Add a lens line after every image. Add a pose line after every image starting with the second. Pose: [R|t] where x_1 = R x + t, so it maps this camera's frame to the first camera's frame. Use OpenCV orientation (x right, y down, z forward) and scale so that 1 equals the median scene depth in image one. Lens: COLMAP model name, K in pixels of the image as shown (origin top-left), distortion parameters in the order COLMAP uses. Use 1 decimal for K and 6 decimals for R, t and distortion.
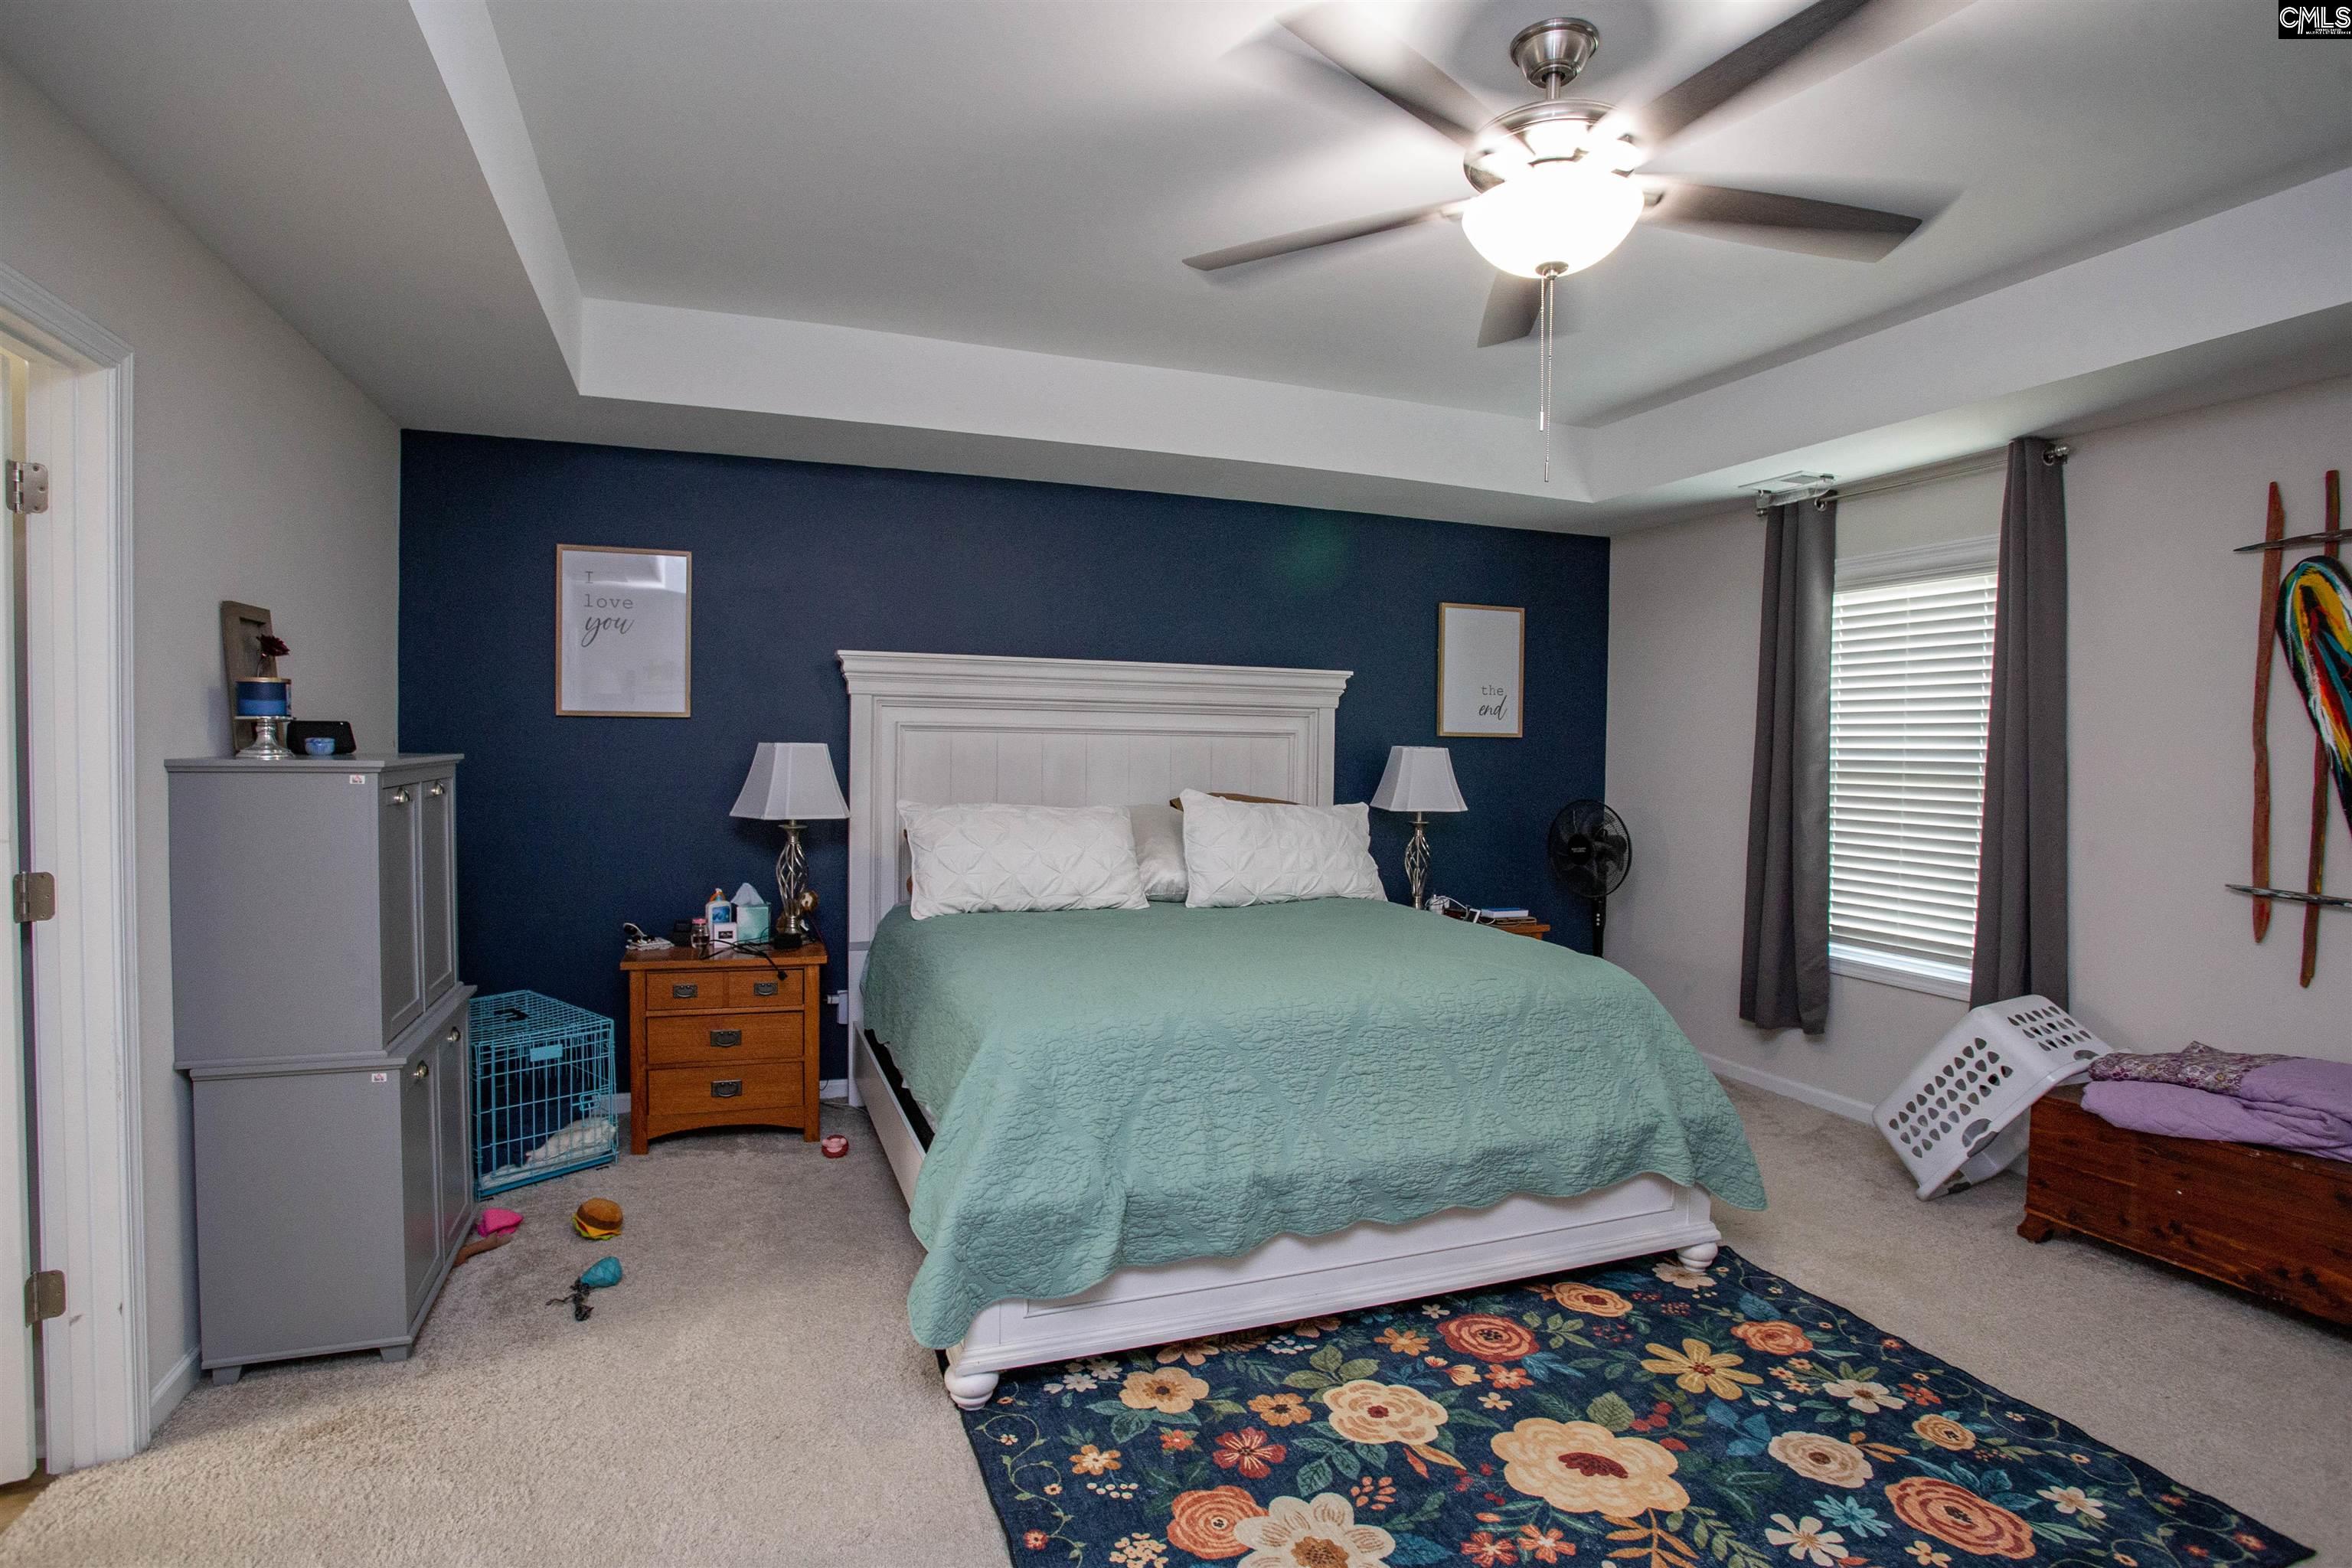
lens RADIAL K [[1188.9, 0, 1162.7], [0, 1188.9, 772.0], [0, 0, 1]] dist [-0.078025, 0.037741]
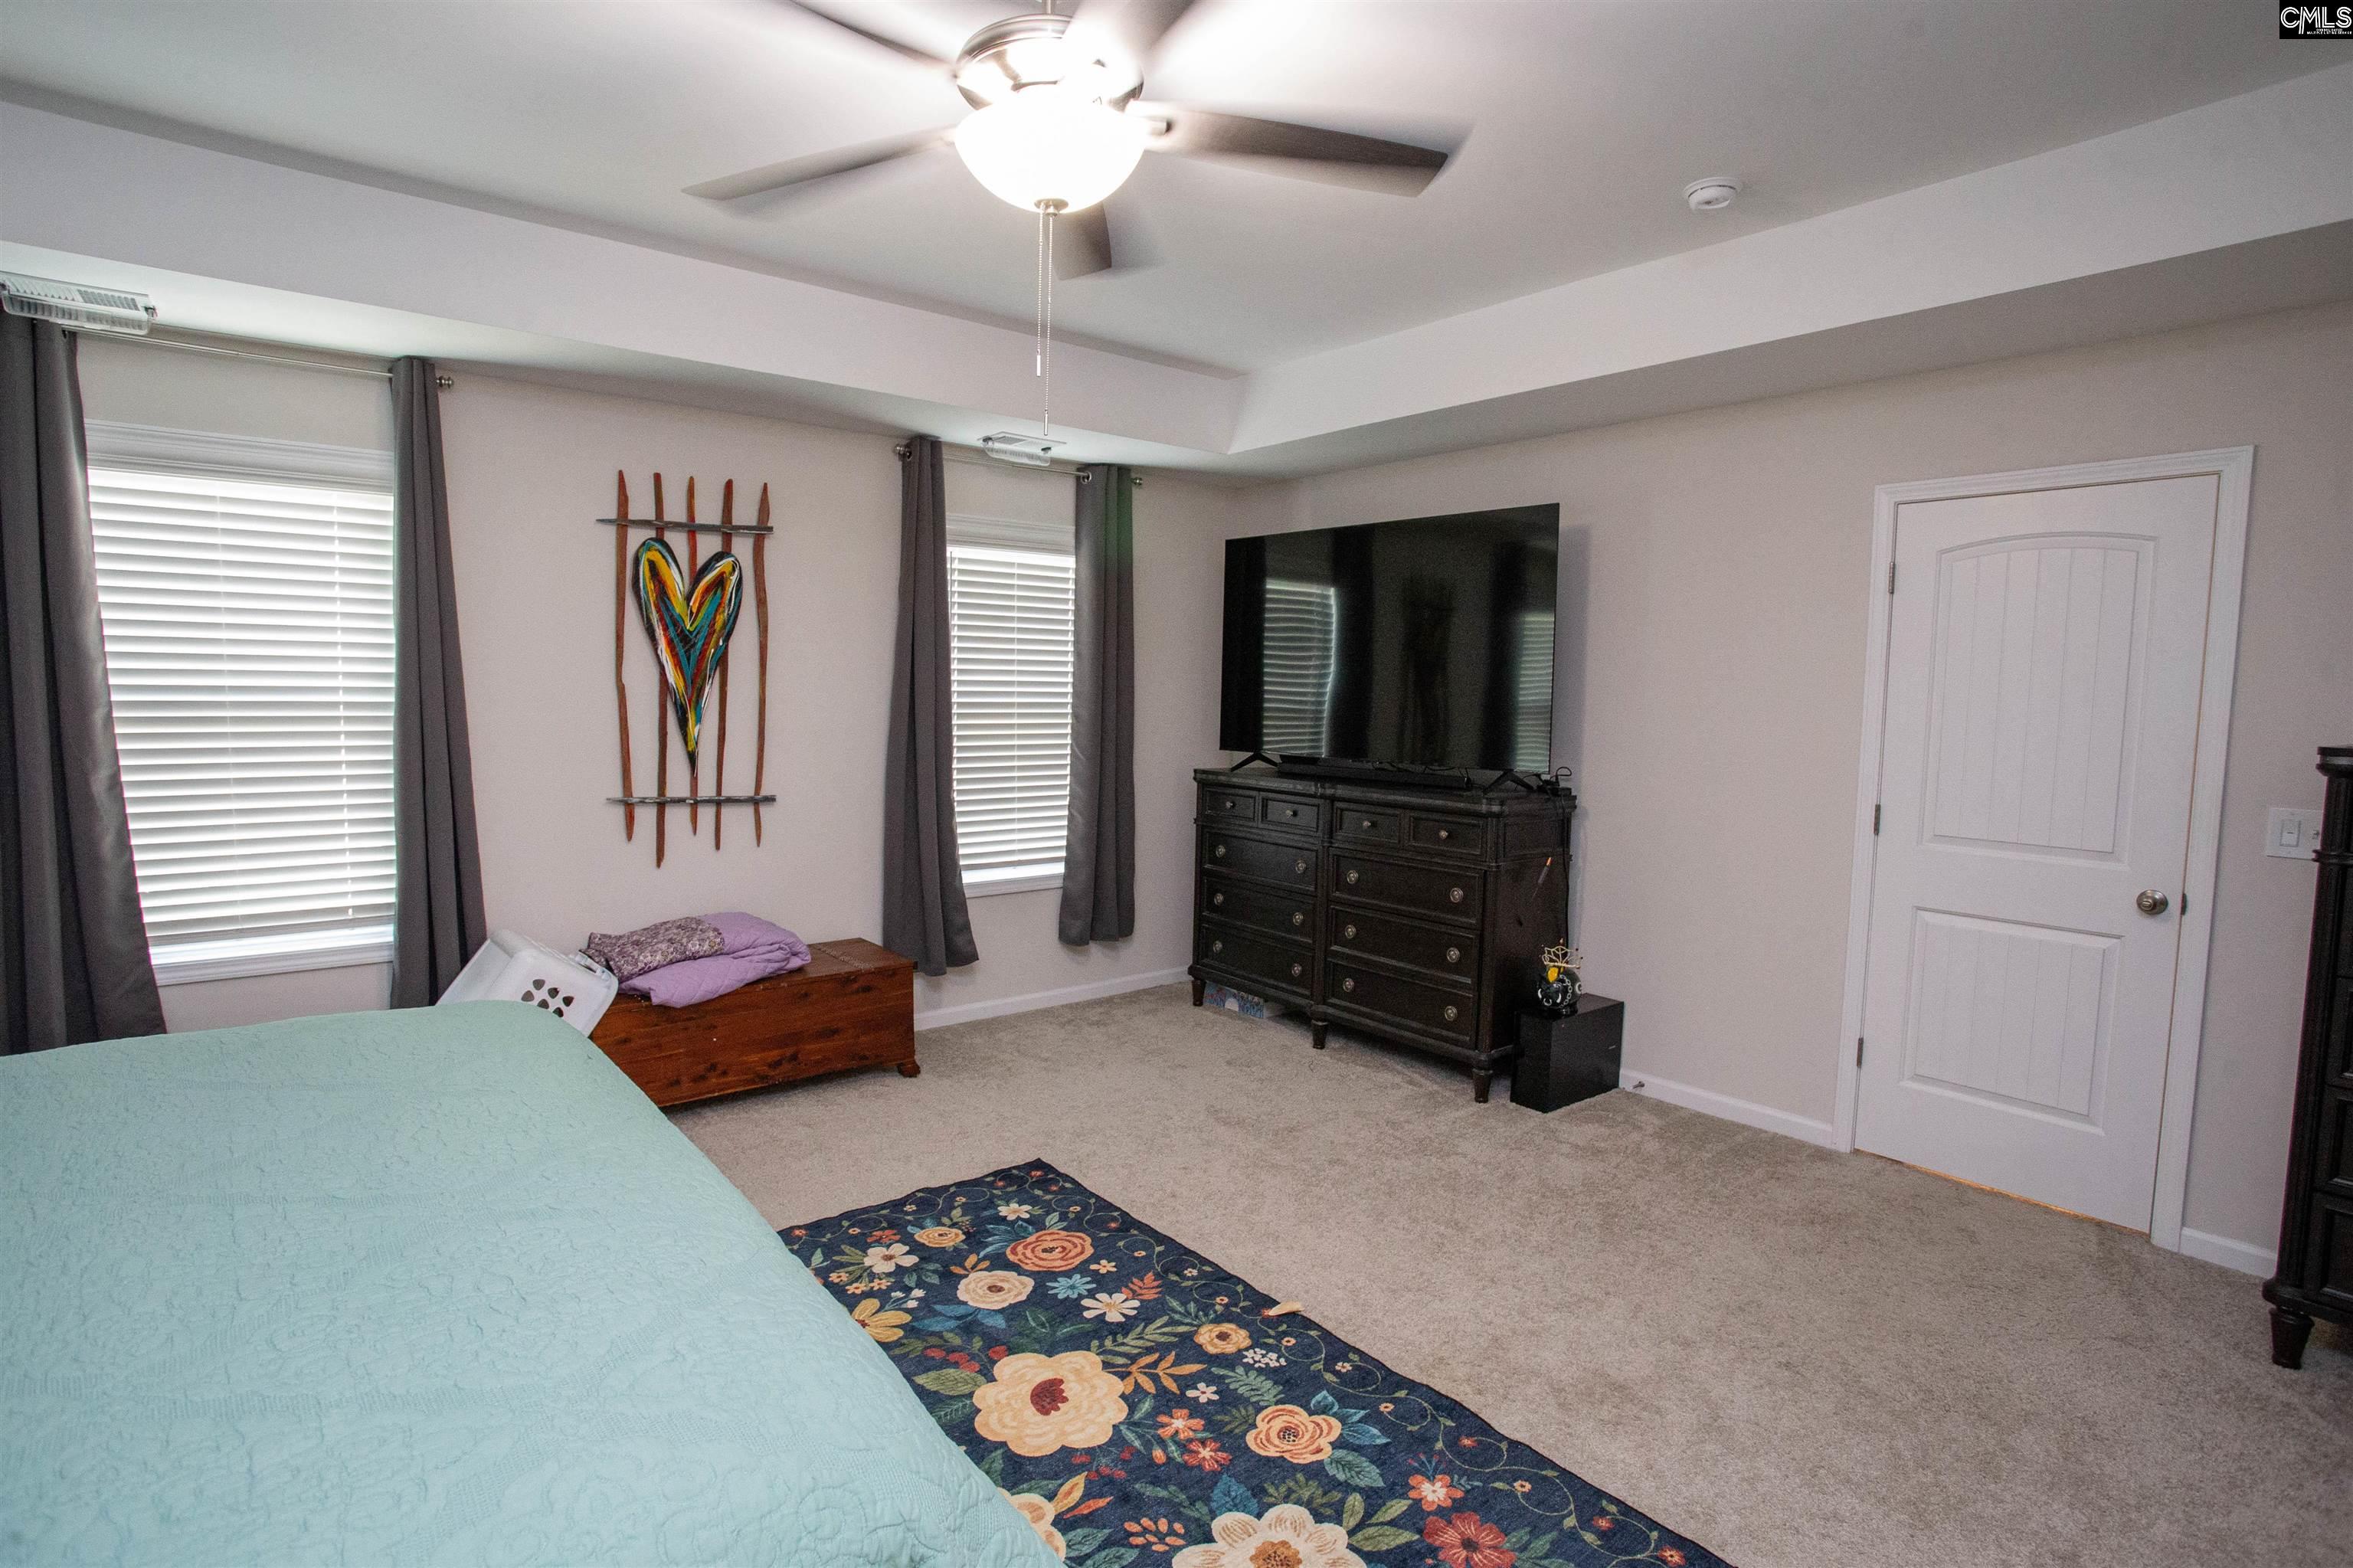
lens RADIAL K [[1167.4, 0, 1157.4], [0, 1167.4, 784.6], [0, 0, 1]] dist [-0.069974, 0.029897]
pose [[-0.313724, -0.103311, 0.943877, -0.503117], [-0.003263, 0.994175, 0.107731, -0.062084], [-0.949509, 0.030718, -0.312233, 1.025578]]
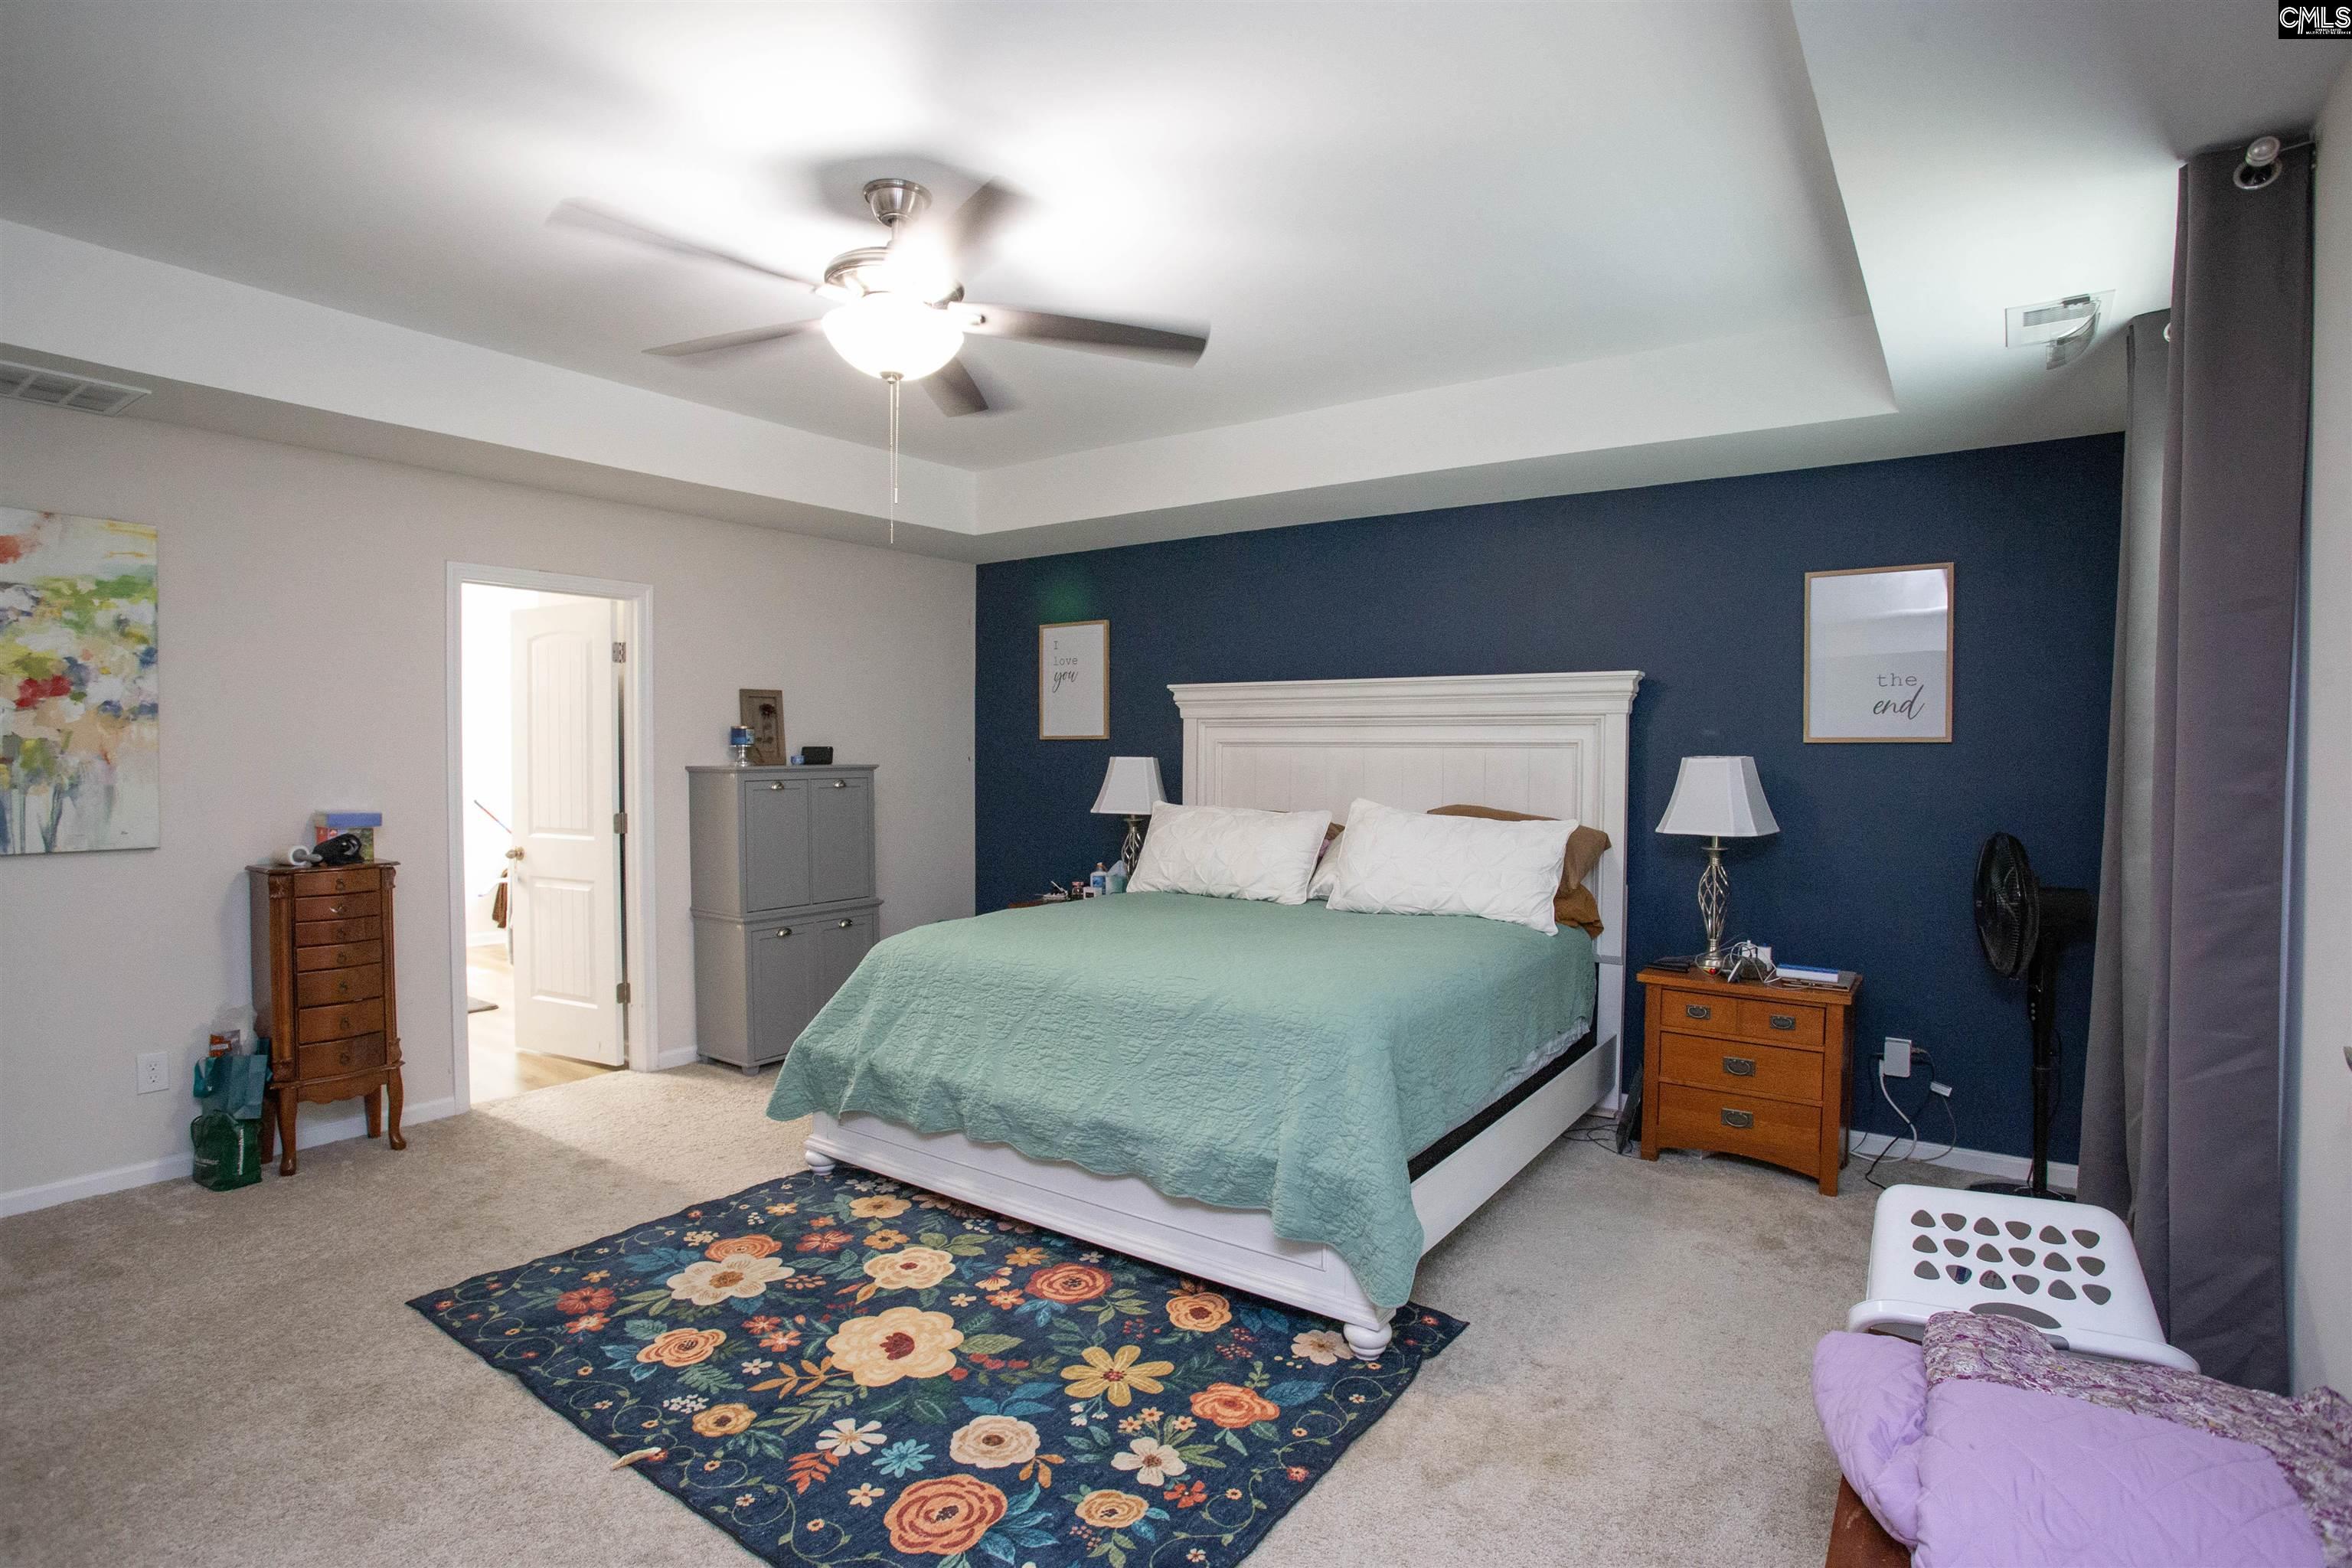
lens RADIAL K [[1166.9, 0, 1156.9], [0, 1166.9, 784.6], [0, 0, 1]] dist [-0.069974, 0.029897]
pose [[0.554651, 0.011131, -0.832009, 1.281413], [-0.014646, 0.999886, 0.003613, 0.001457], [0.831954, 0.010182, 0.554751, 0.464467]]
